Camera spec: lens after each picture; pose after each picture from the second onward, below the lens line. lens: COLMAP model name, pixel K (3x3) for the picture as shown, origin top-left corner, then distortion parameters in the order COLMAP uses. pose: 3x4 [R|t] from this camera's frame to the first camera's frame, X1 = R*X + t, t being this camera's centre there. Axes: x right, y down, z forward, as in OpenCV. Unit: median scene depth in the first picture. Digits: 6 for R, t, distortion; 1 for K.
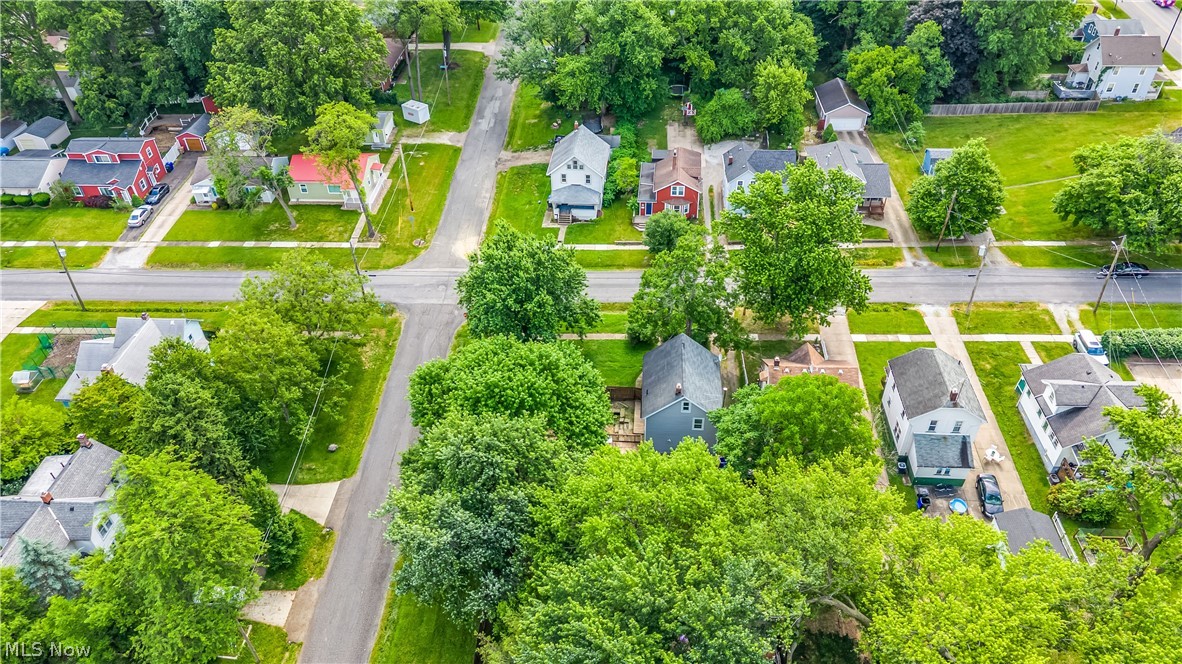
lens RADIAL K [[801.8, 0, 591.0], [0, 801.8, 332.0], [0, 0, 1]] dist [0.060716, -0.069979]
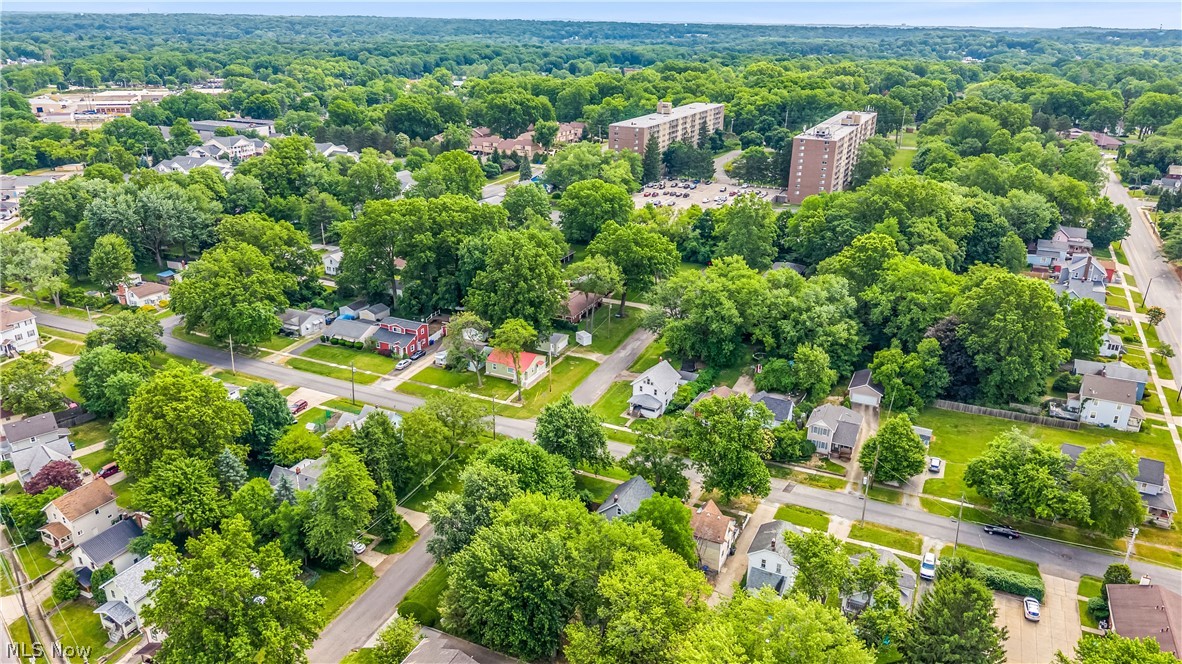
lens RADIAL K [[787.3, 0, 602.7], [0, 787.3, 364.2], [0, 0, 1]] dist [0.091305, -0.106710]
pose [[0.926660, 0.183519, -0.328057, 0.355041], [-0.266803, 0.935881, -0.230094, 0.120623], [0.264796, 0.300746, 0.916207, -0.384003]]
